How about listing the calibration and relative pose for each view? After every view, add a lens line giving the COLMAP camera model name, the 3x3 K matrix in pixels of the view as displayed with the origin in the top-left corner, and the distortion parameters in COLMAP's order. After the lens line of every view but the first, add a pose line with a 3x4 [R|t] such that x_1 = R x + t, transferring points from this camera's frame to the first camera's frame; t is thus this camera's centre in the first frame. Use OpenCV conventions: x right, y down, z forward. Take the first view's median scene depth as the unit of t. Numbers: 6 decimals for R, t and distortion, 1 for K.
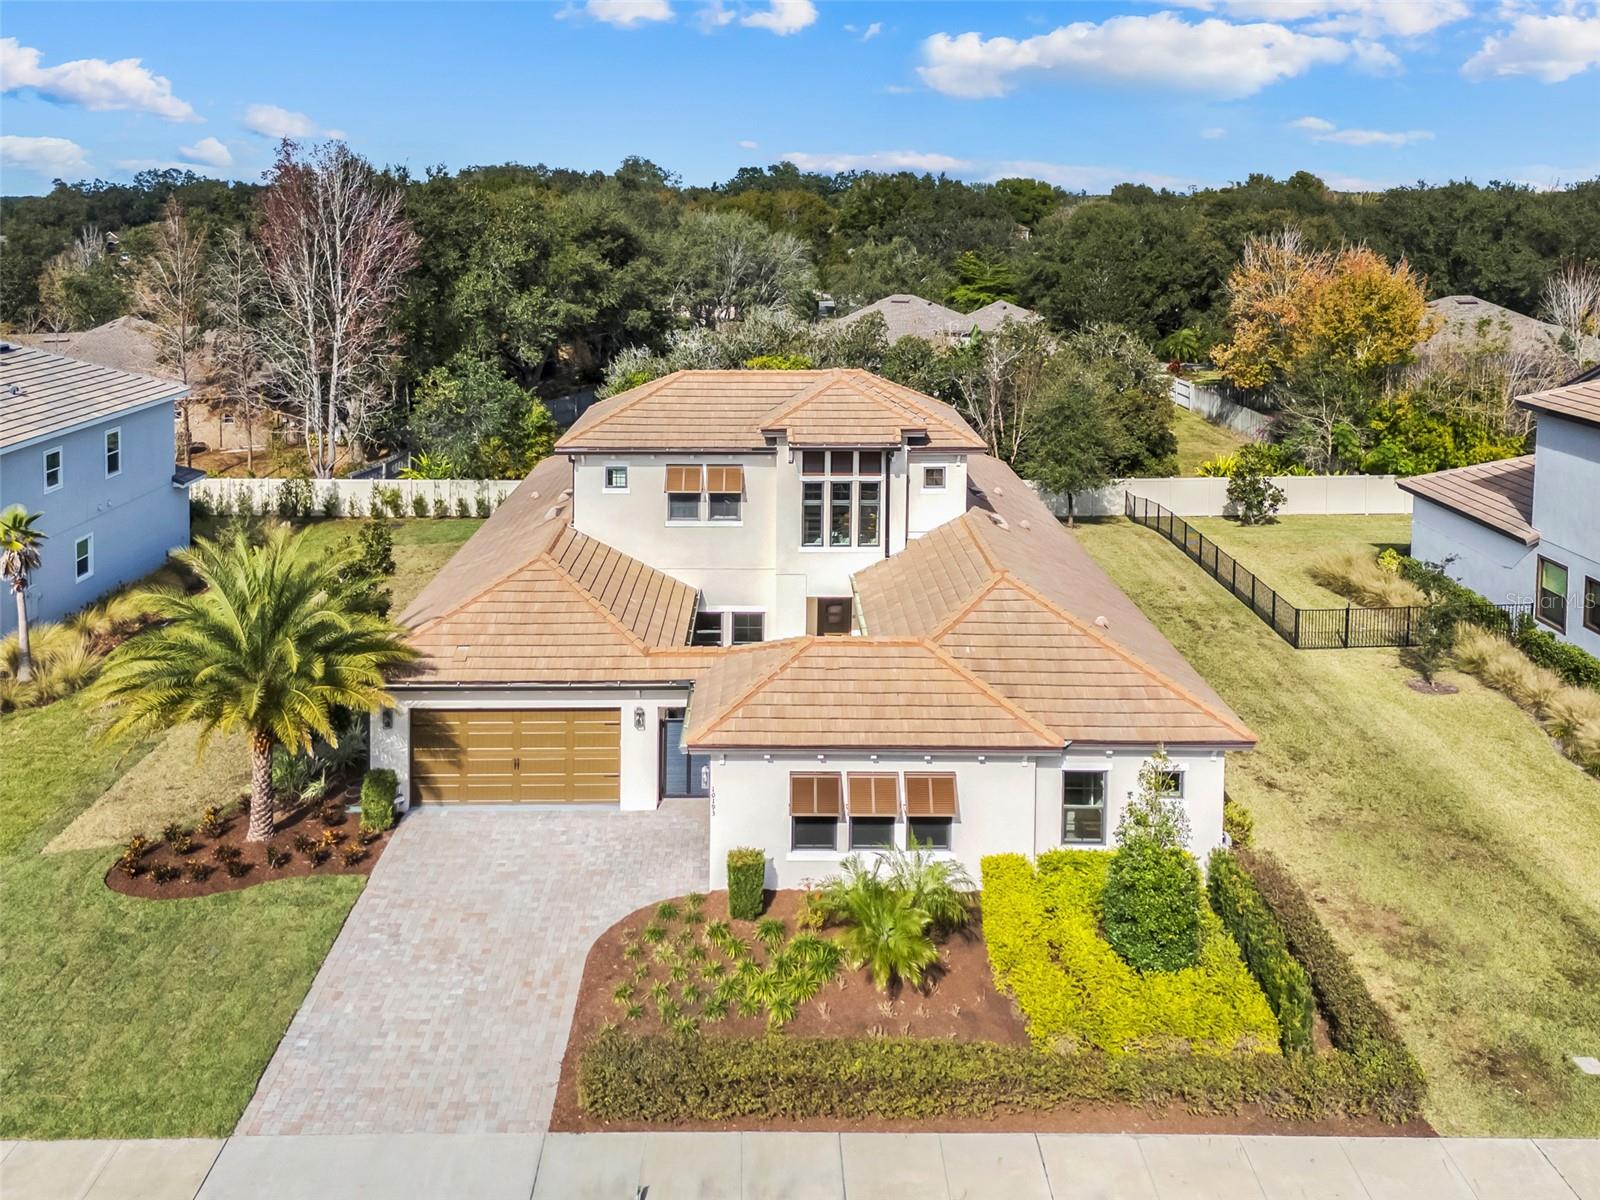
lens RADIAL K [[1281.2, 0, 806.4], [0, 1281.2, 300.0], [0, 0, 1]] dist [0.030615, -0.006746]
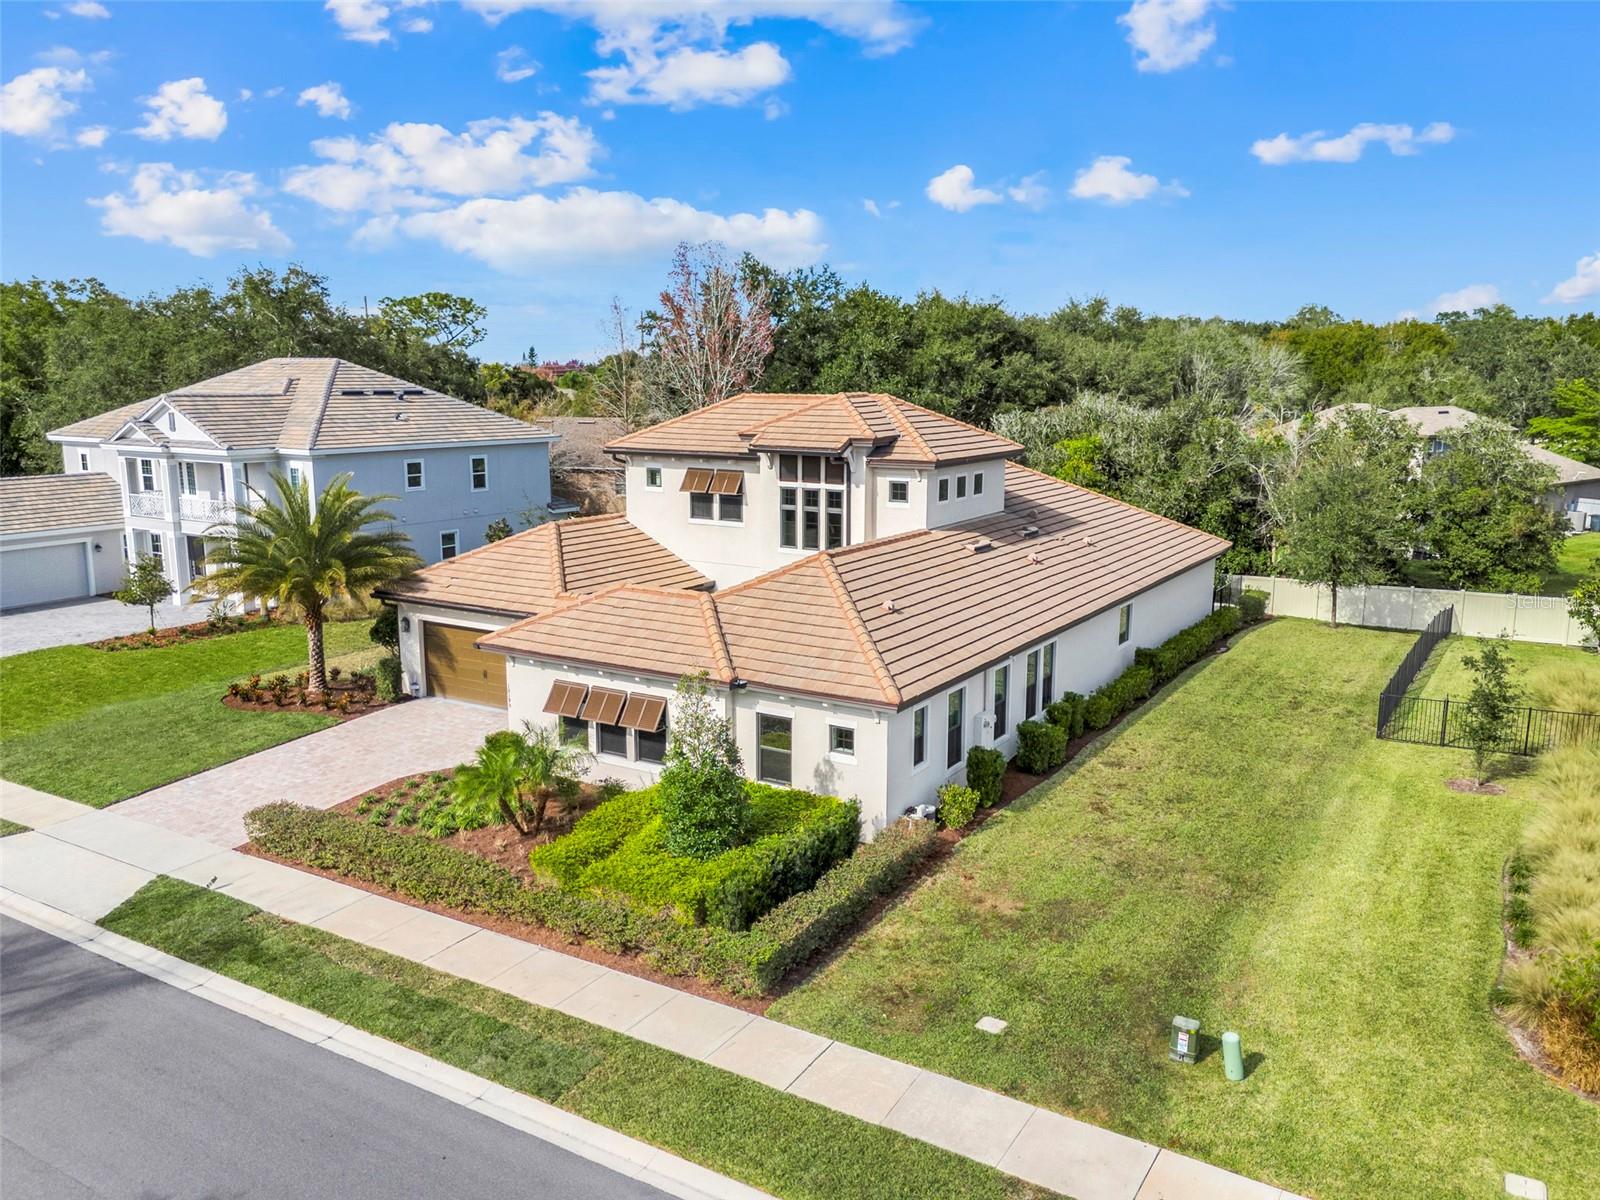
lens RADIAL K [[1243.8, 0, 839.4], [0, 1243.8, 599.9], [0, 0, 1]] dist [0.040099, -0.001640]
pose [[0.850061, 0.090621, -0.518829, 0.701635], [-0.036469, 0.992850, 0.113664, 0.135761], [0.525419, -0.077700, 0.847288, 0.149594]]
